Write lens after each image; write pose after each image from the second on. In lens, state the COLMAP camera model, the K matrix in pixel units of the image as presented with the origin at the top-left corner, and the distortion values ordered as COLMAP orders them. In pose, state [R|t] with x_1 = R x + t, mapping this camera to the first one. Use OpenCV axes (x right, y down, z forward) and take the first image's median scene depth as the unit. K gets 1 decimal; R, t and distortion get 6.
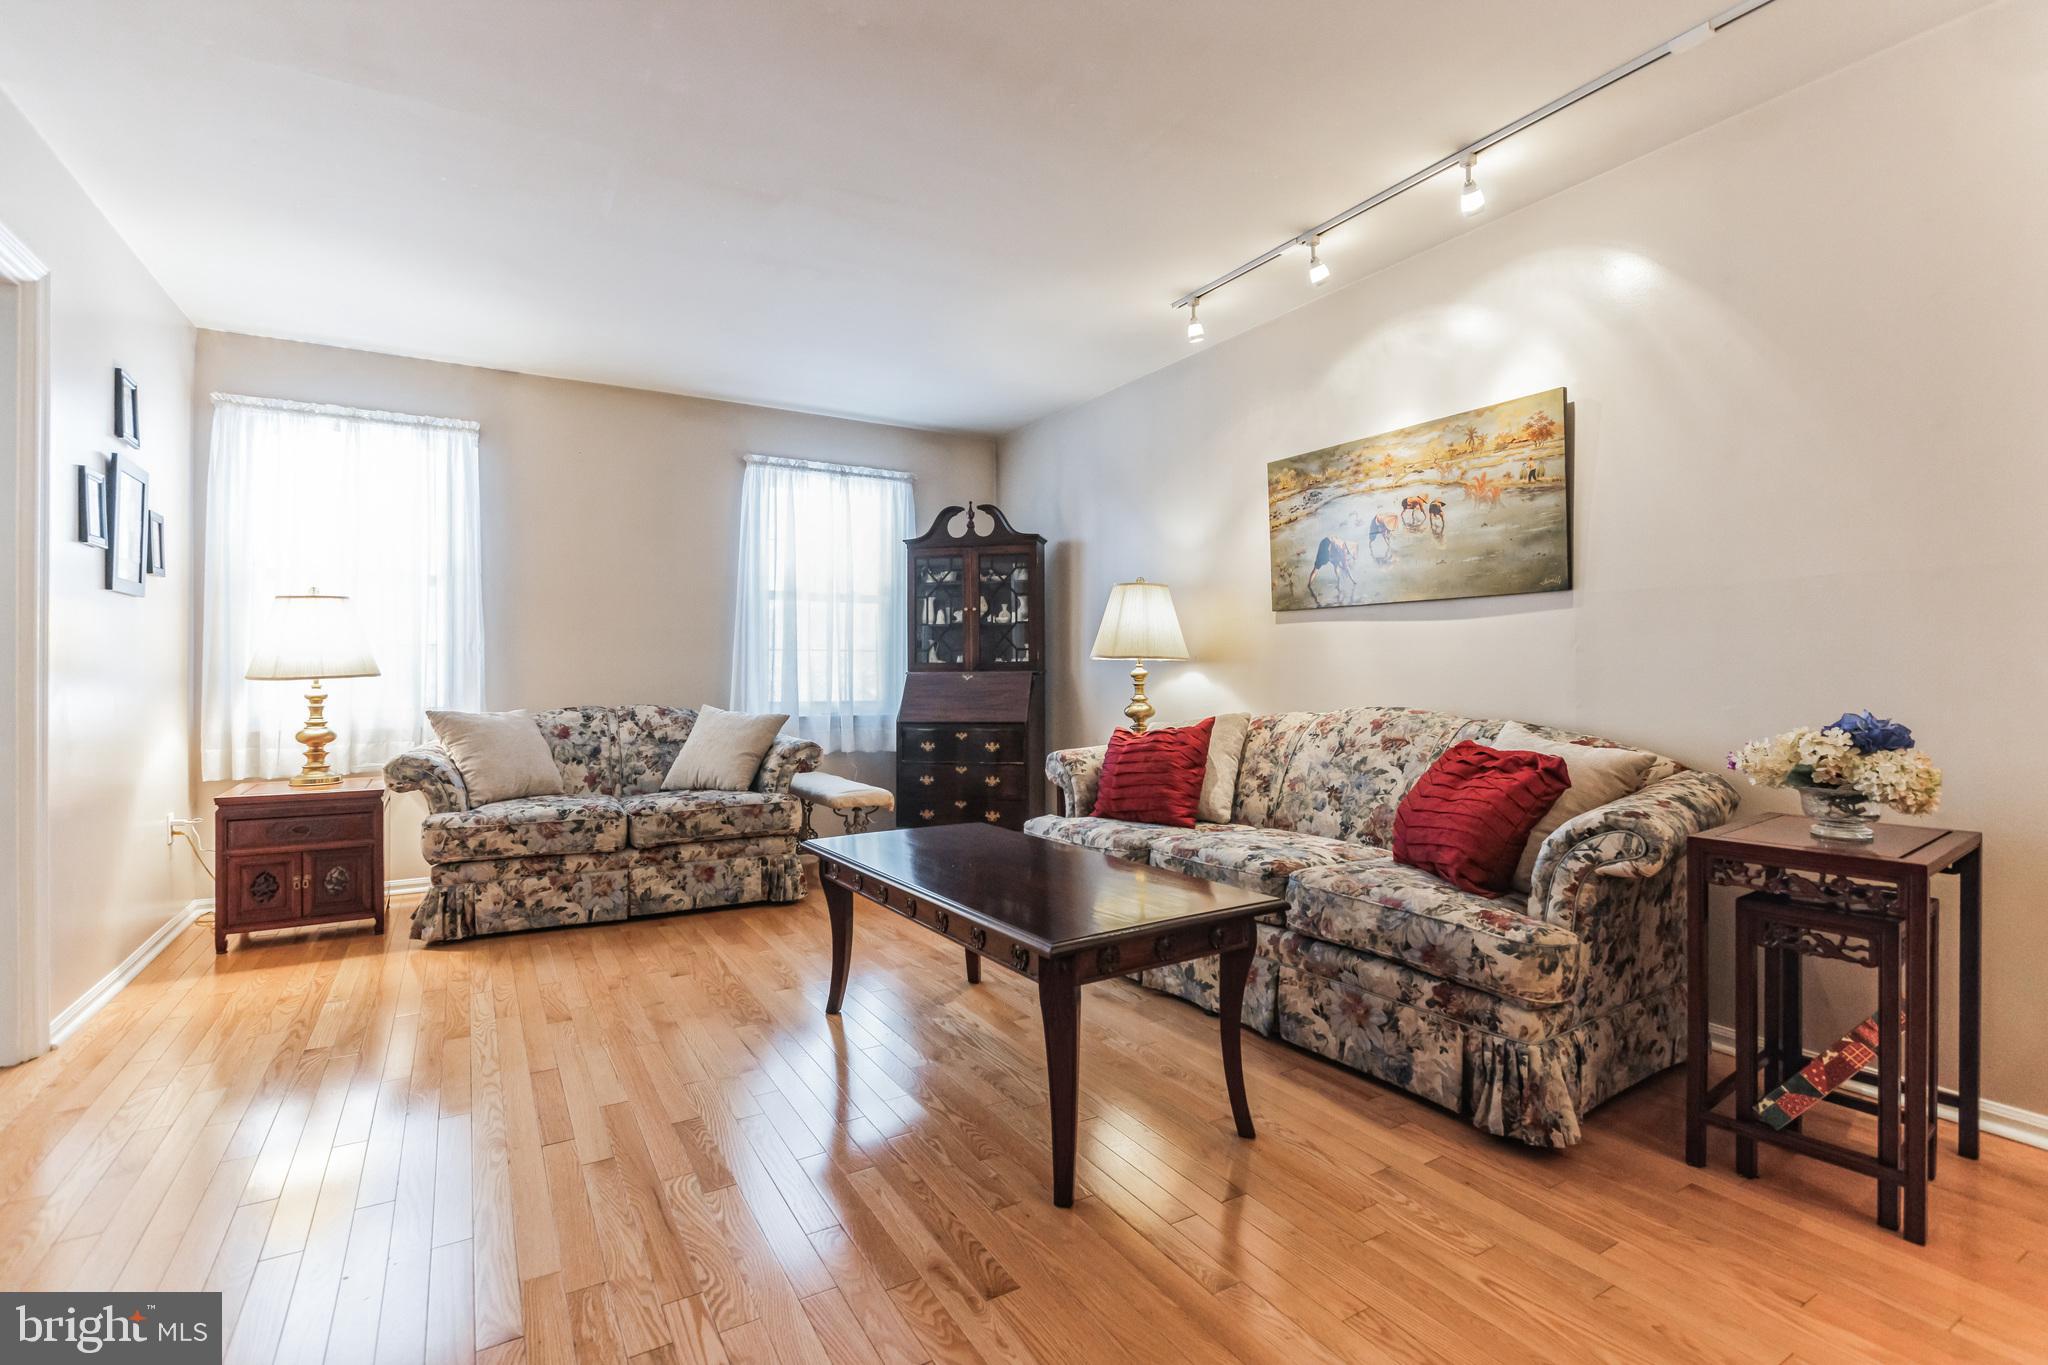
lens RADIAL K [[957.6, 0, 1030.0], [0, 957.6, 671.3], [0, 0, 1]] dist [-0.003975, -0.000390]
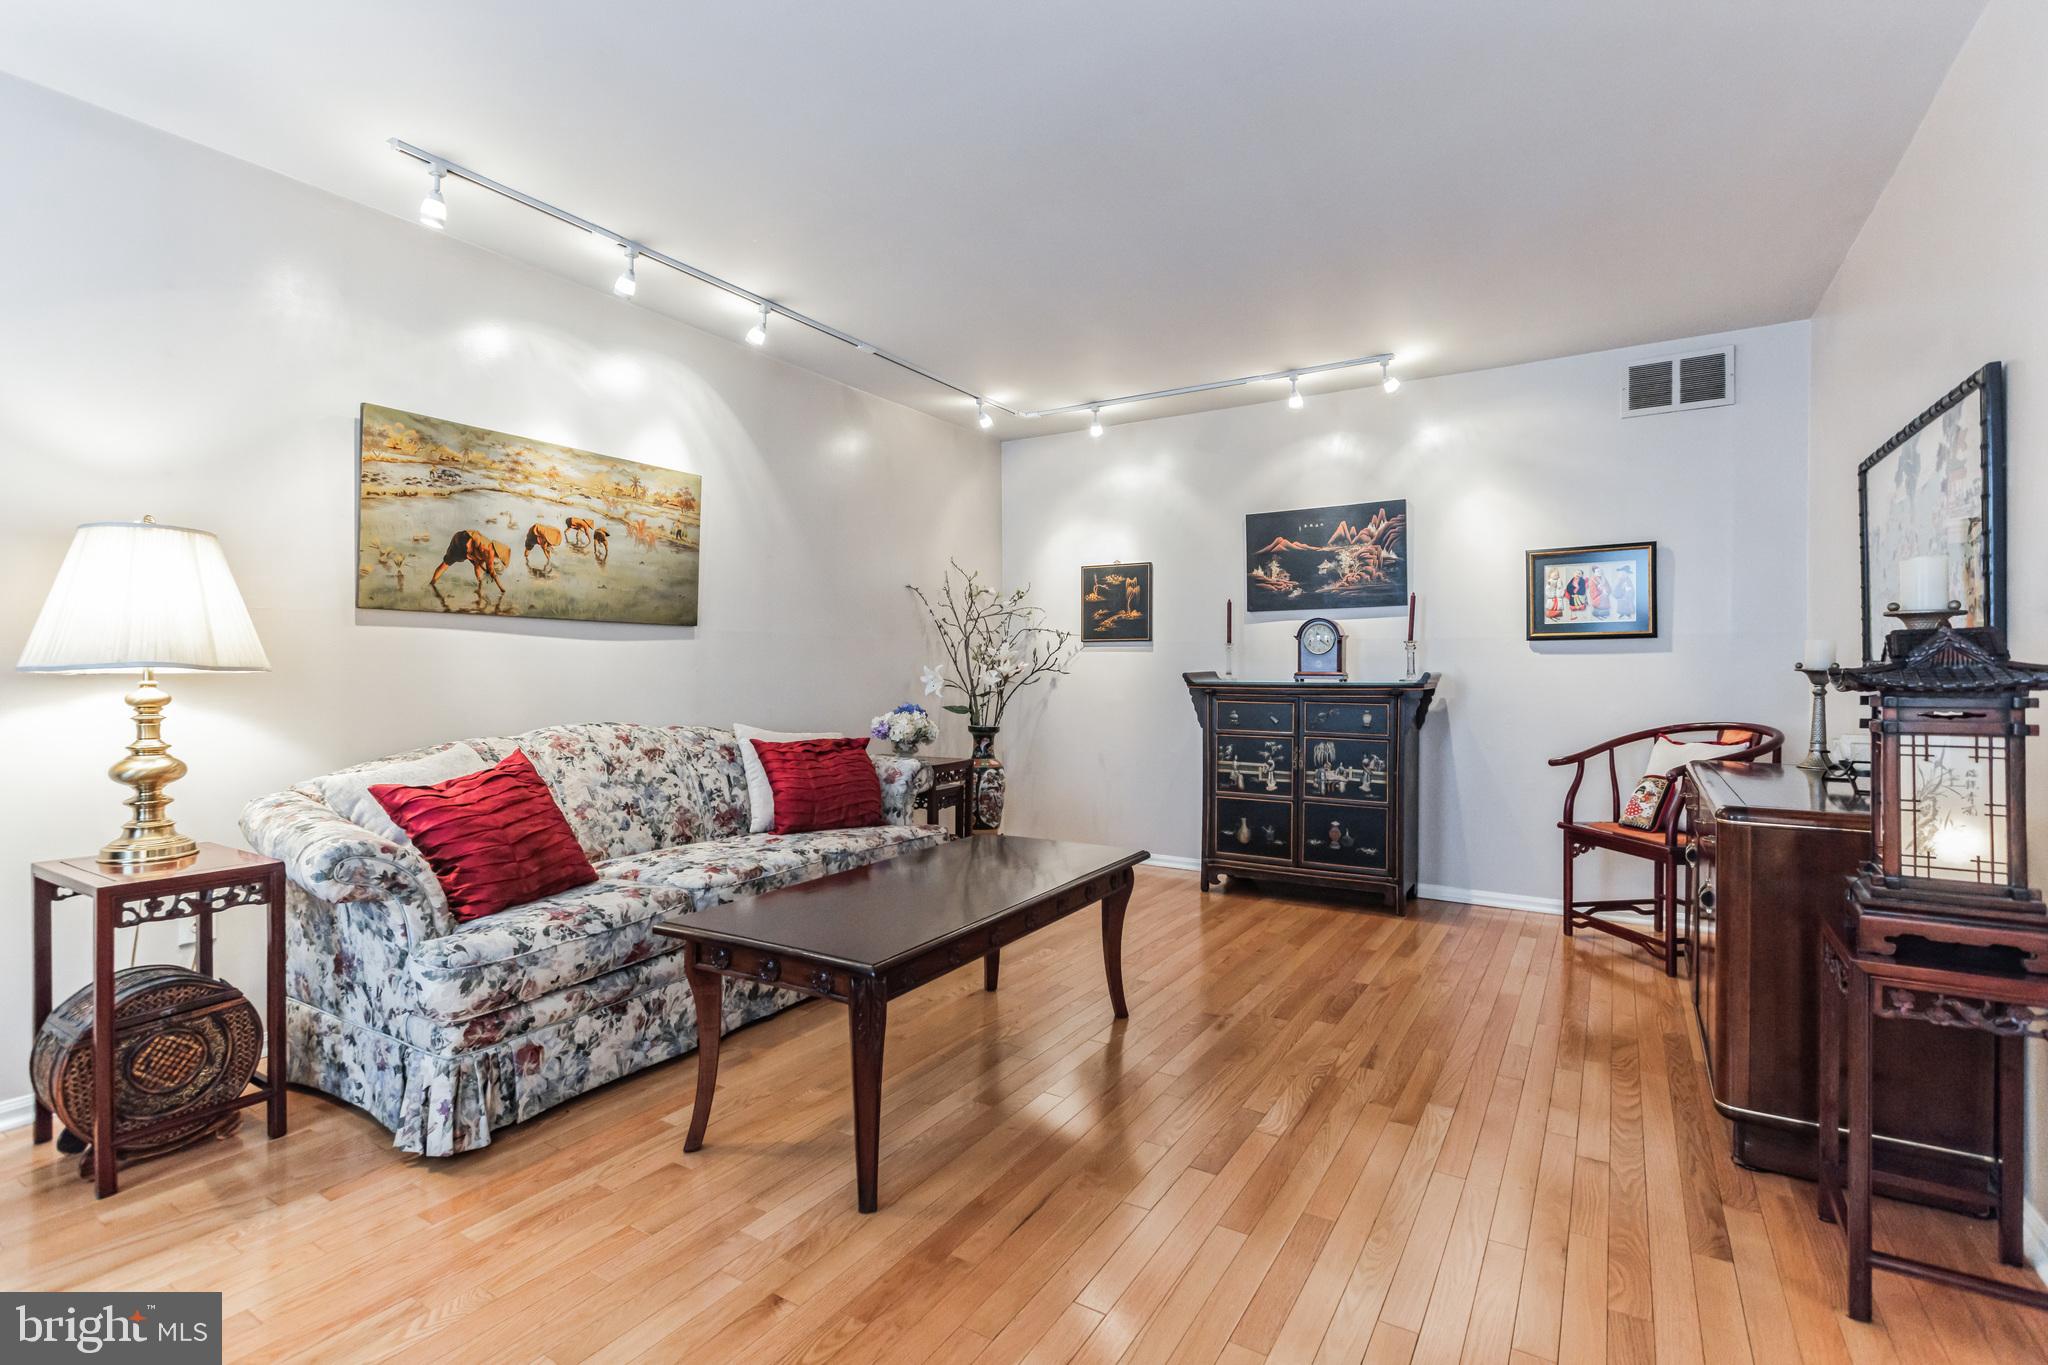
lens RADIAL K [[957.6, 0, 1029.6], [0, 957.6, 683.7], [0, 0, 1]] dist [-0.003975, -0.000390]
pose [[-0.468218, 0.003699, 0.883605, -0.759322], [0.010486, 0.999944, 0.001370, -0.001349], [-0.883551, 0.009906, -0.468231, 1.092563]]
